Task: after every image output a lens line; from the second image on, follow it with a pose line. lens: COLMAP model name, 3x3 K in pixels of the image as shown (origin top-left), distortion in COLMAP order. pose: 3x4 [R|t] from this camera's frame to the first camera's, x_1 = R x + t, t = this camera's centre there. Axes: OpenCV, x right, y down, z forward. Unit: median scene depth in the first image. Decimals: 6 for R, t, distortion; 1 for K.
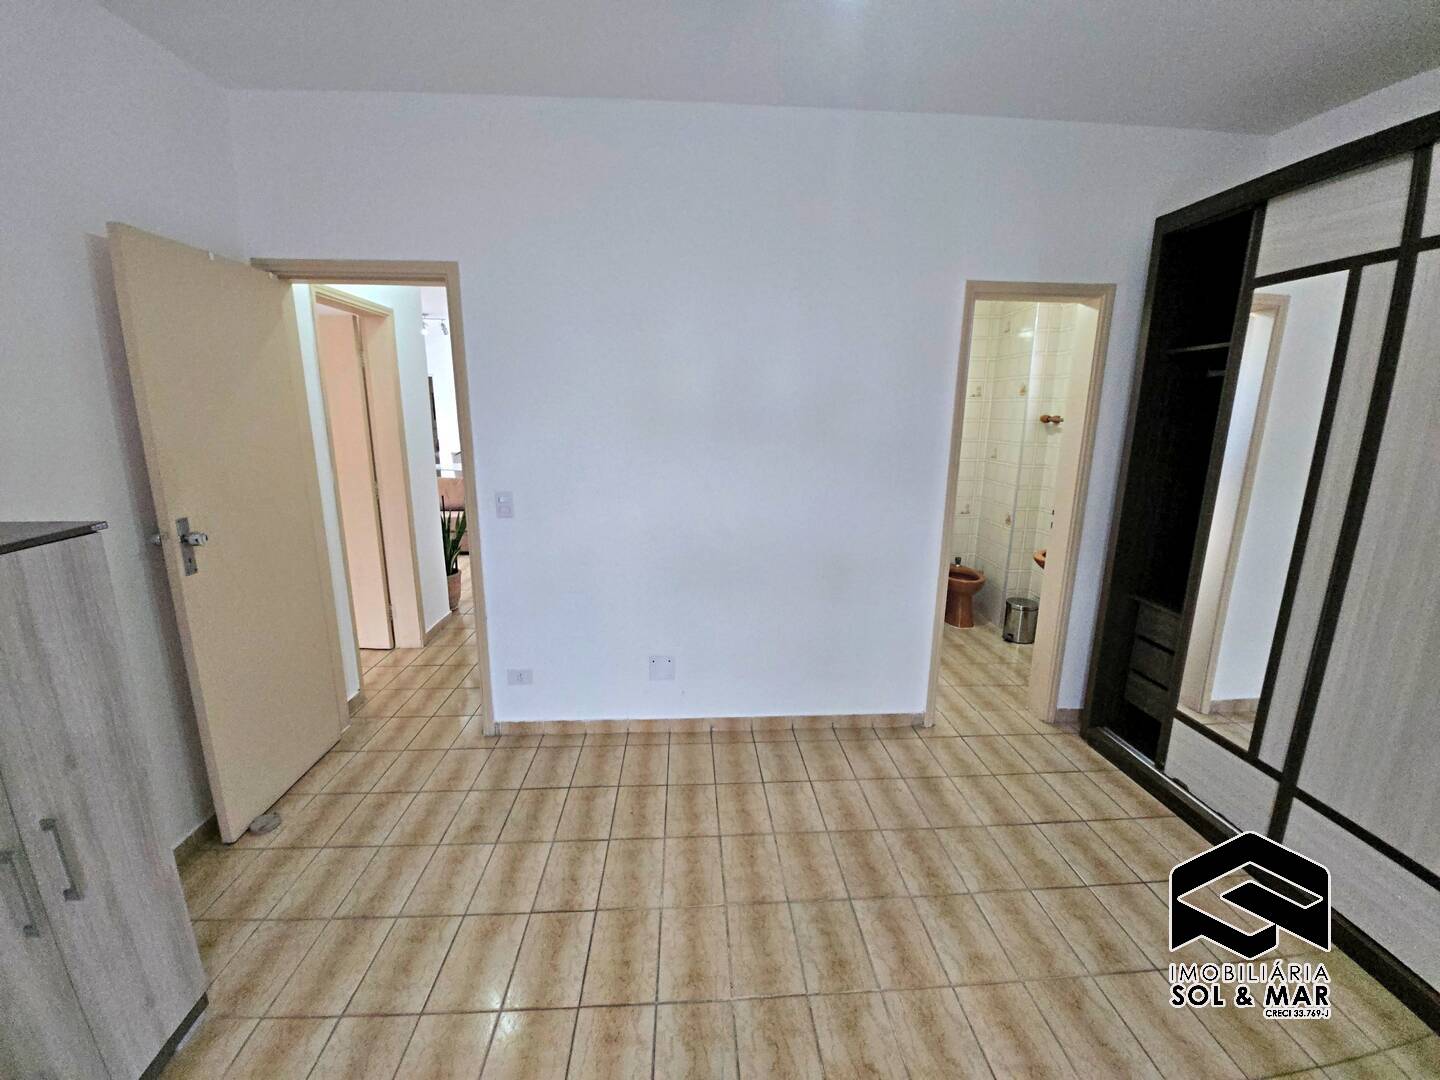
lens RADIAL K [[571.1, 0, 725.5], [0, 571.1, 534.4], [0, 0, 1]] dist [-0.003937, -0.007608]
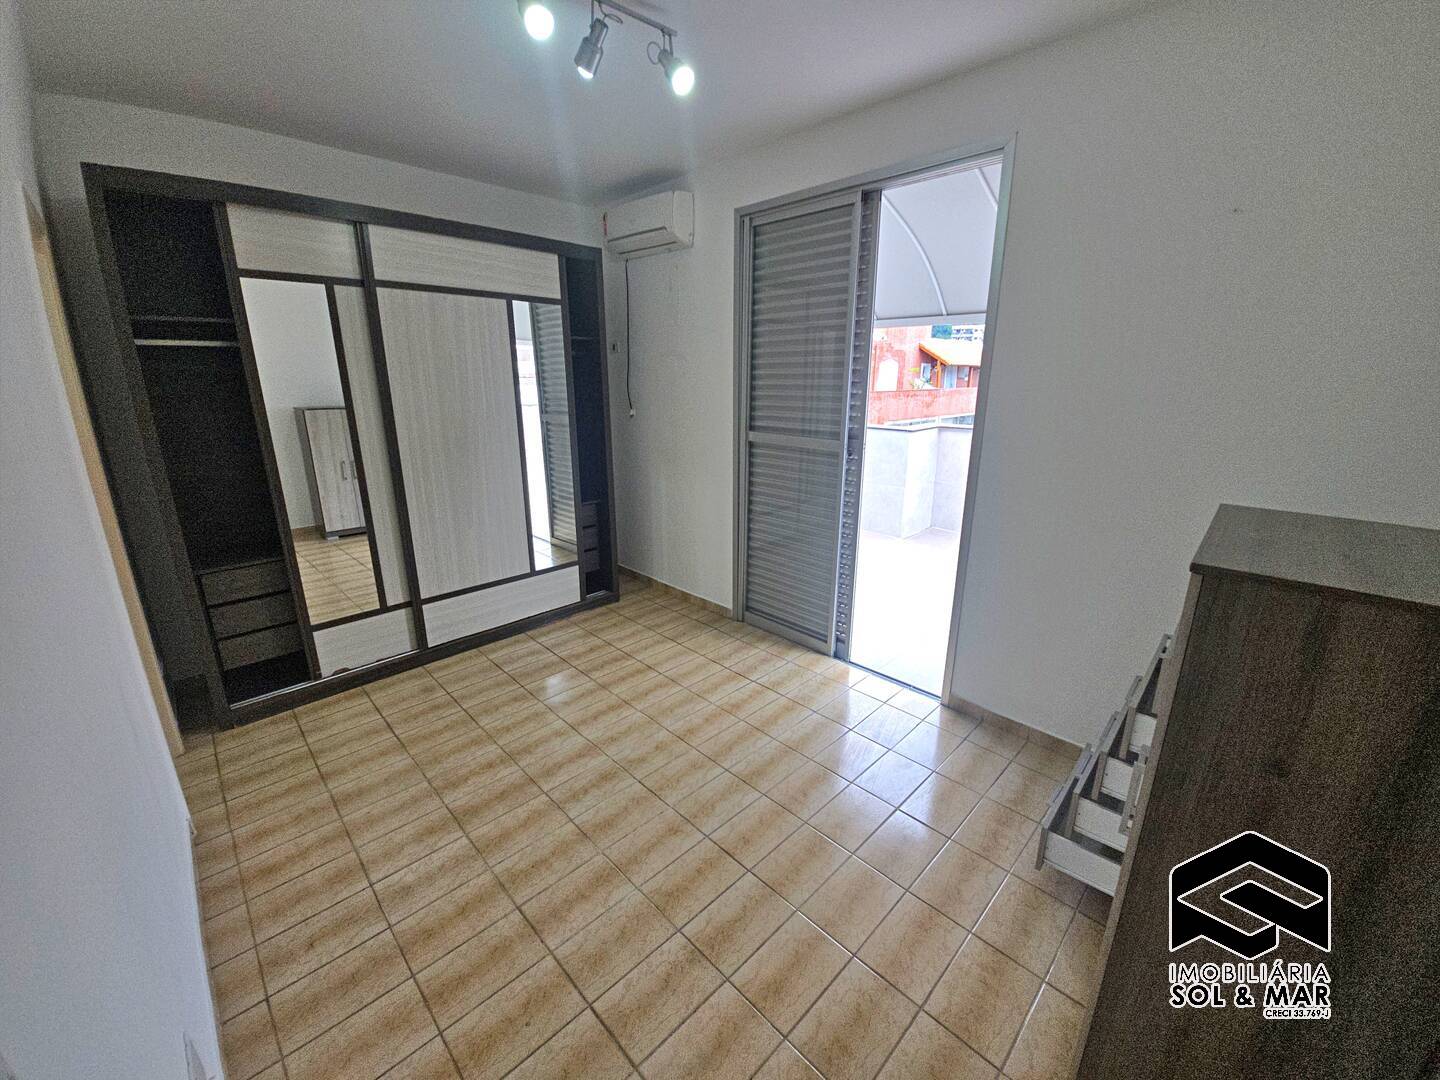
lens RADIAL K [[571.1, 0, 719.3], [0, 571.1, 538.5], [0, 0, 1]] dist [-0.003937, -0.007608]
pose [[-0.650589, -0.219592, 0.726989, -0.689335], [0.151398, 0.900564, 0.407509, -0.249962], [-0.744186, 0.375186, -0.552651, 1.041949]]
